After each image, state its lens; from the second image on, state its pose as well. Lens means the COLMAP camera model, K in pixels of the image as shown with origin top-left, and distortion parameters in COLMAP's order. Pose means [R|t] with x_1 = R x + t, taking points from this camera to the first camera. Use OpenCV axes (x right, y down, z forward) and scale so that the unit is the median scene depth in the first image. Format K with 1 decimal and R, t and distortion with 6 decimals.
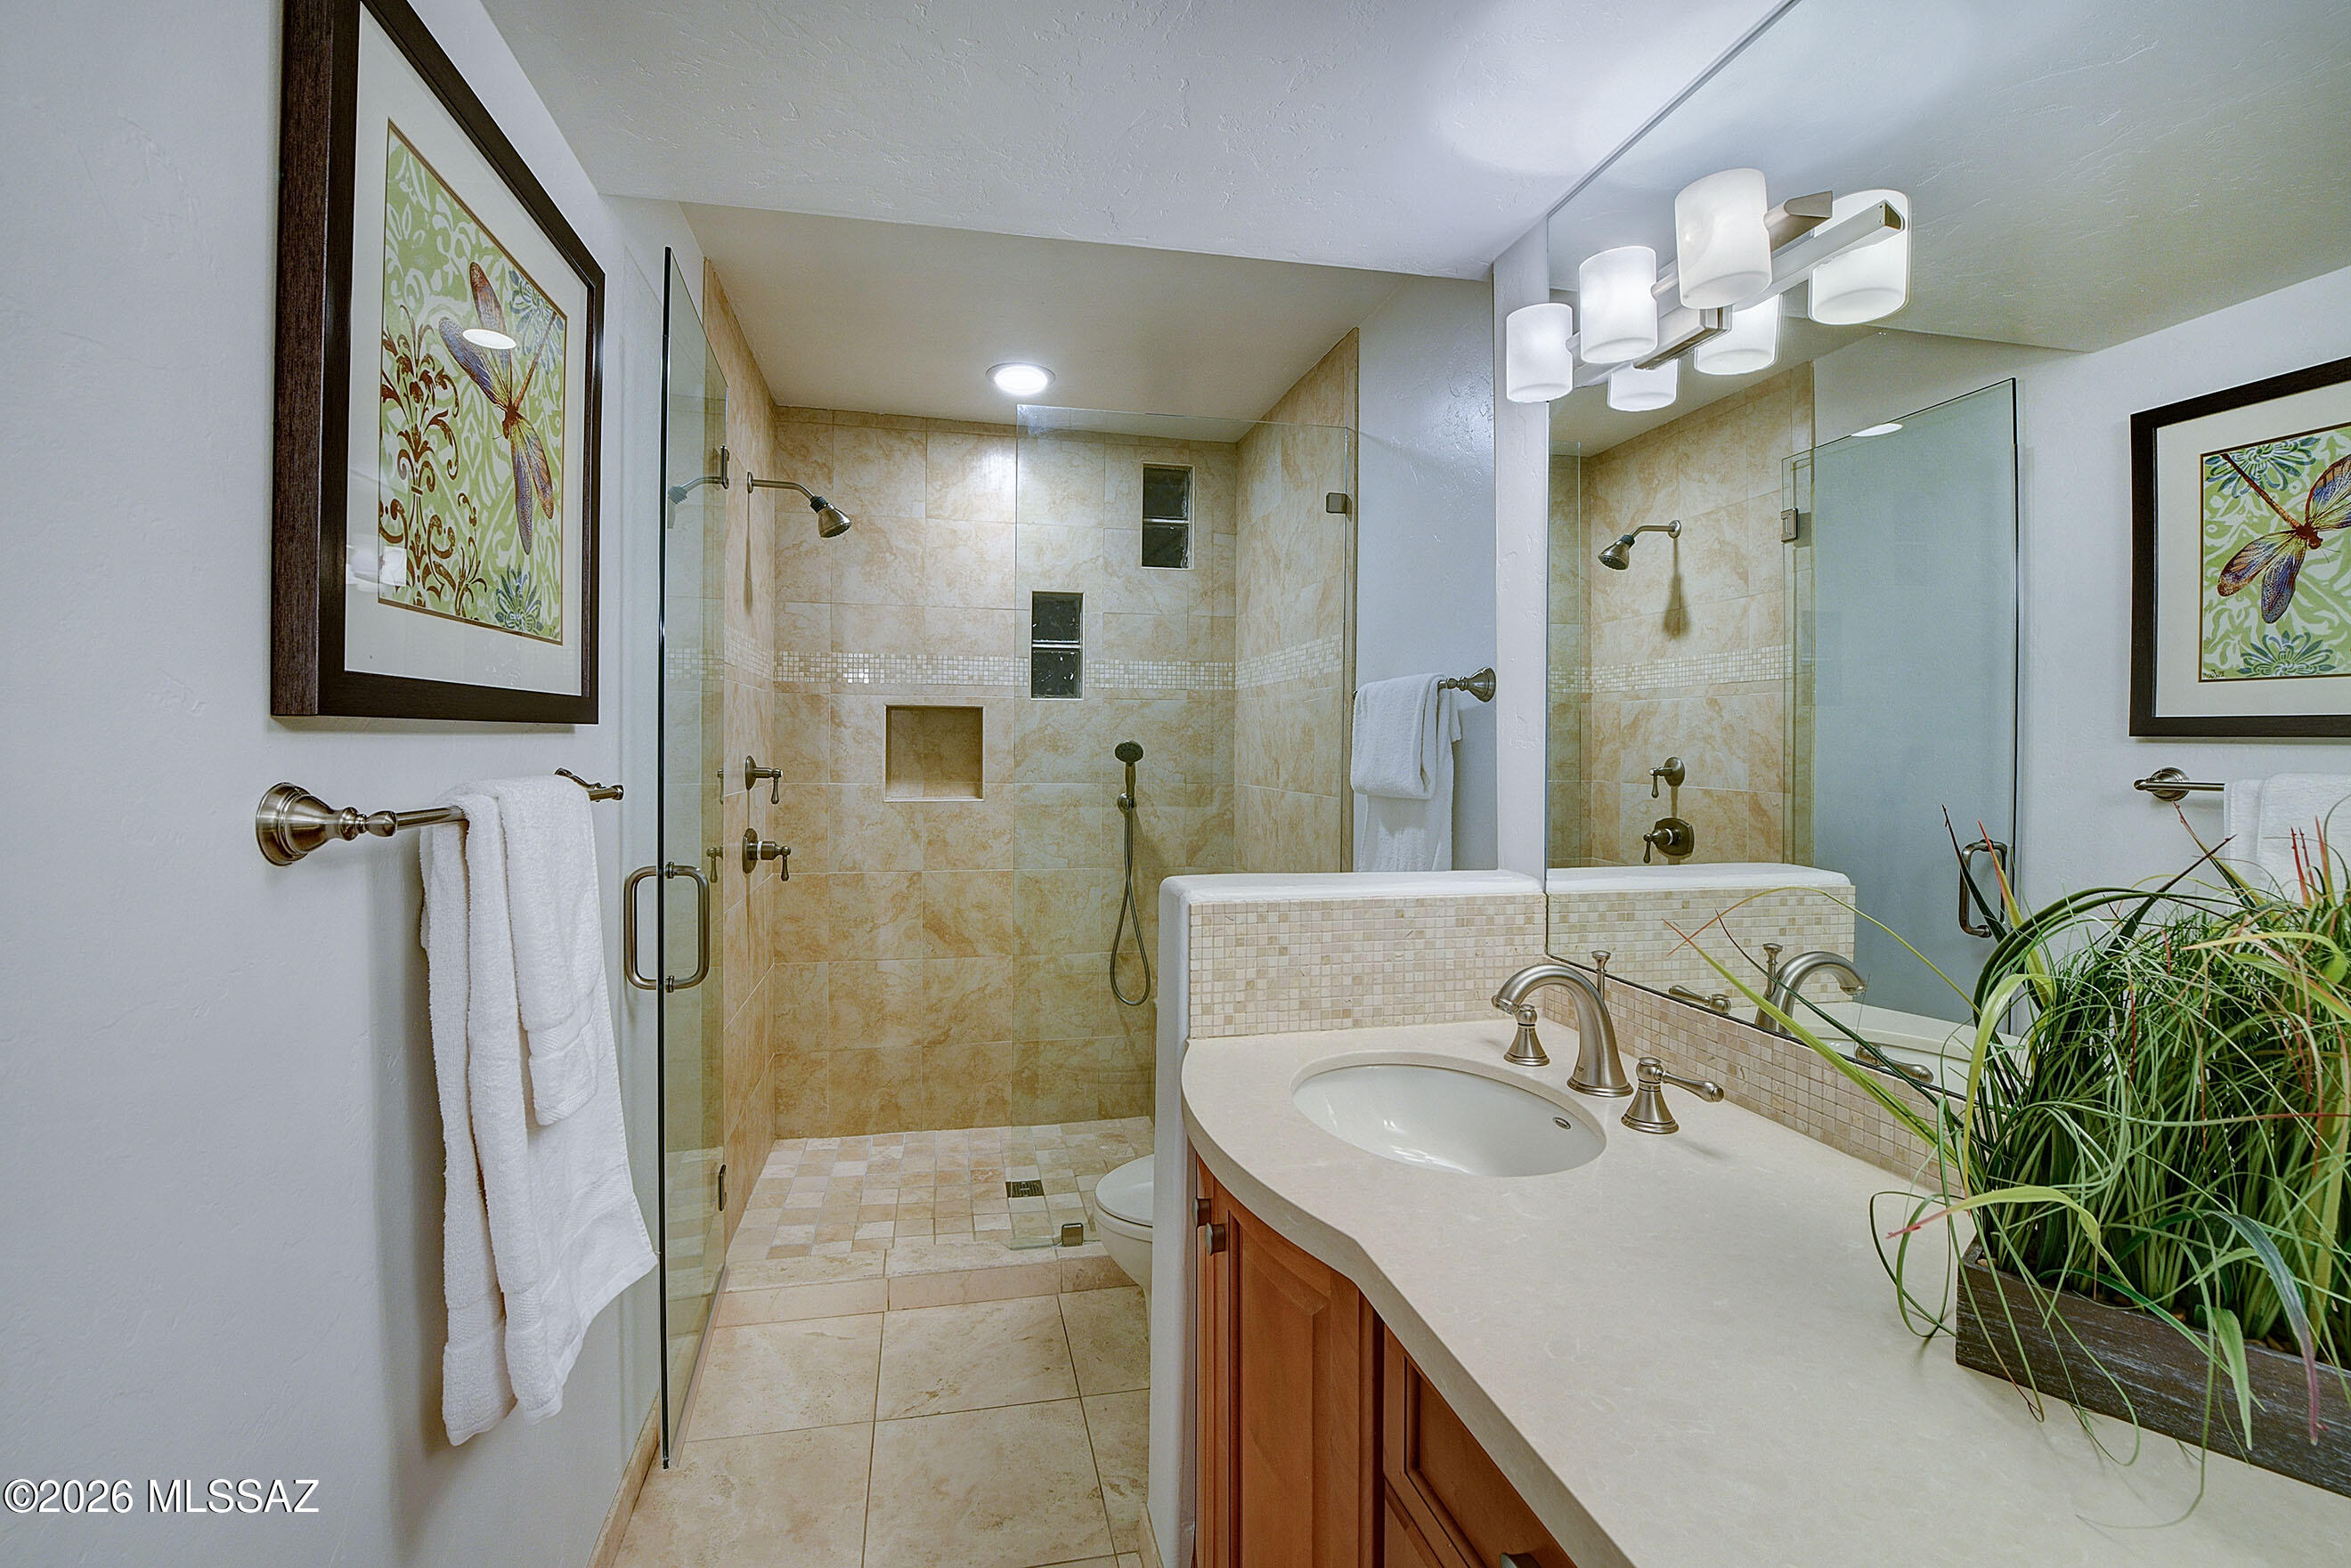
lens RADIAL K [[1063.5, 0, 1176.8], [0, 1063.5, 753.1], [0, 0, 1]] dist [-0.012988, -0.006268]
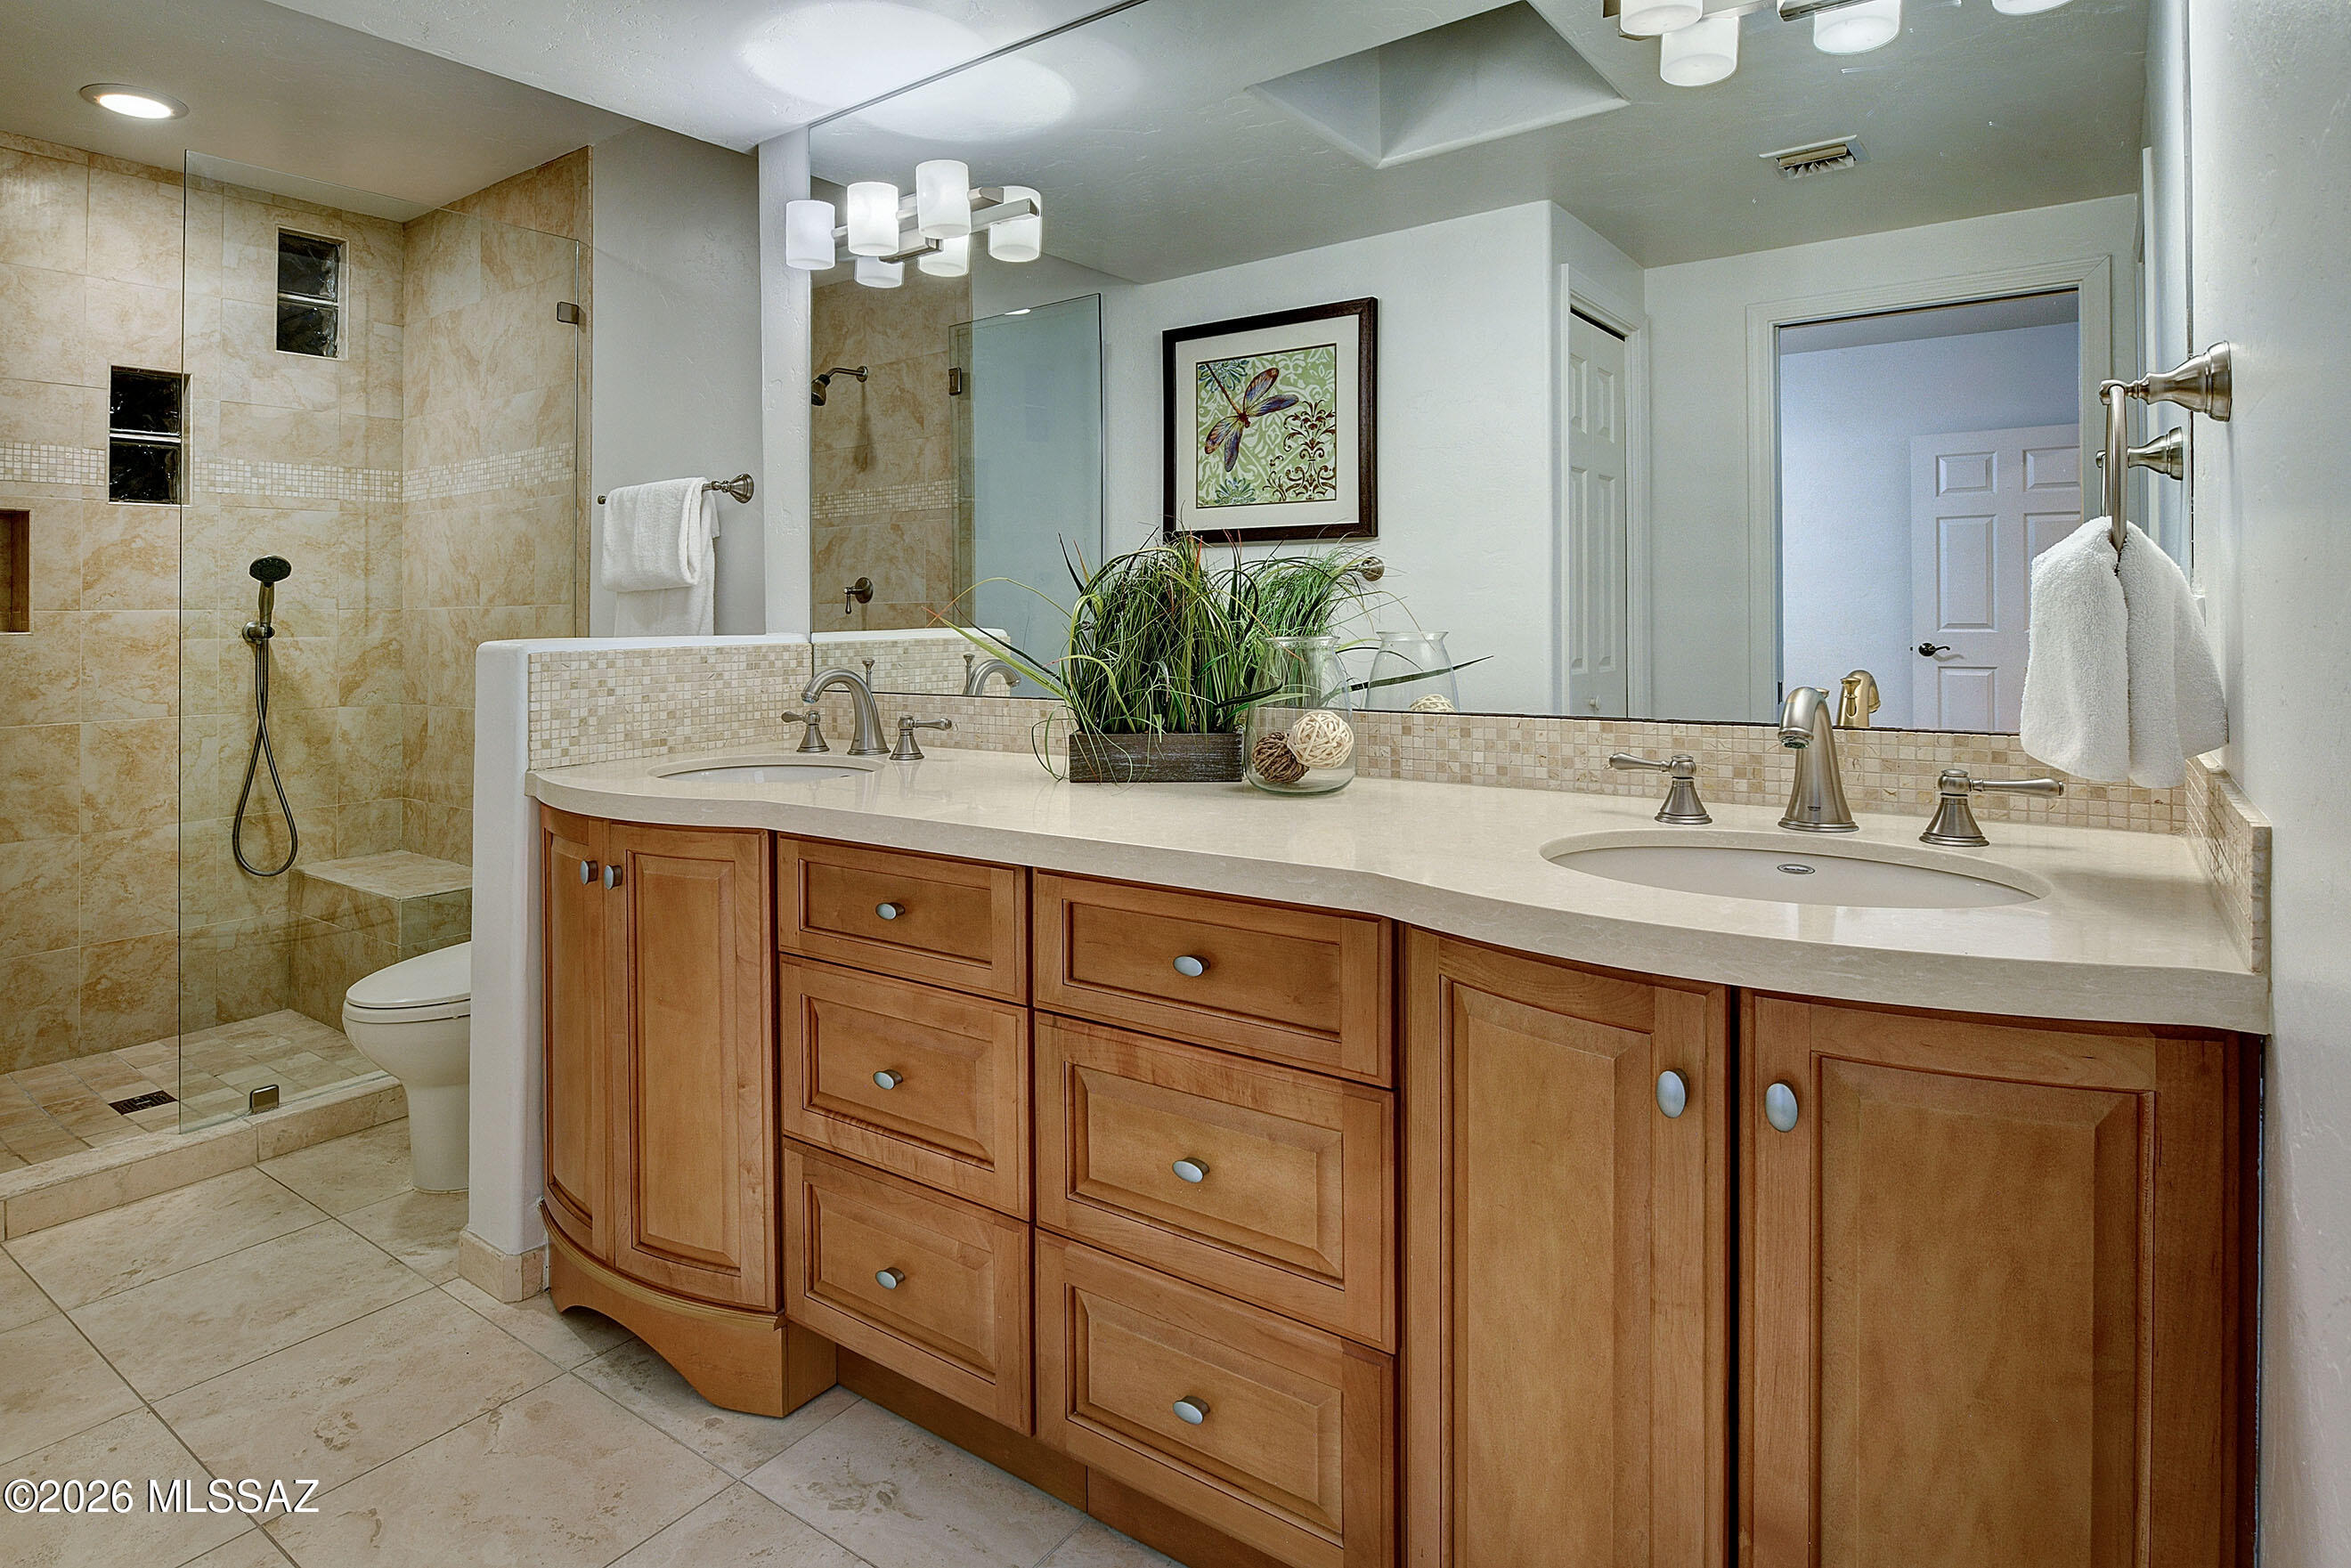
lens RADIAL K [[2179.1, 0, 1175.5], [0, 2179.1, 784.0], [0, 0, 1]] dist [-0.029651, -0.008529]
pose [[0.778909, -0.008586, 0.627078, -0.930317], [0.011595, 0.999933, -0.000711, 0.294971], [-0.627030, 0.007825, 0.778956, -1.291125]]
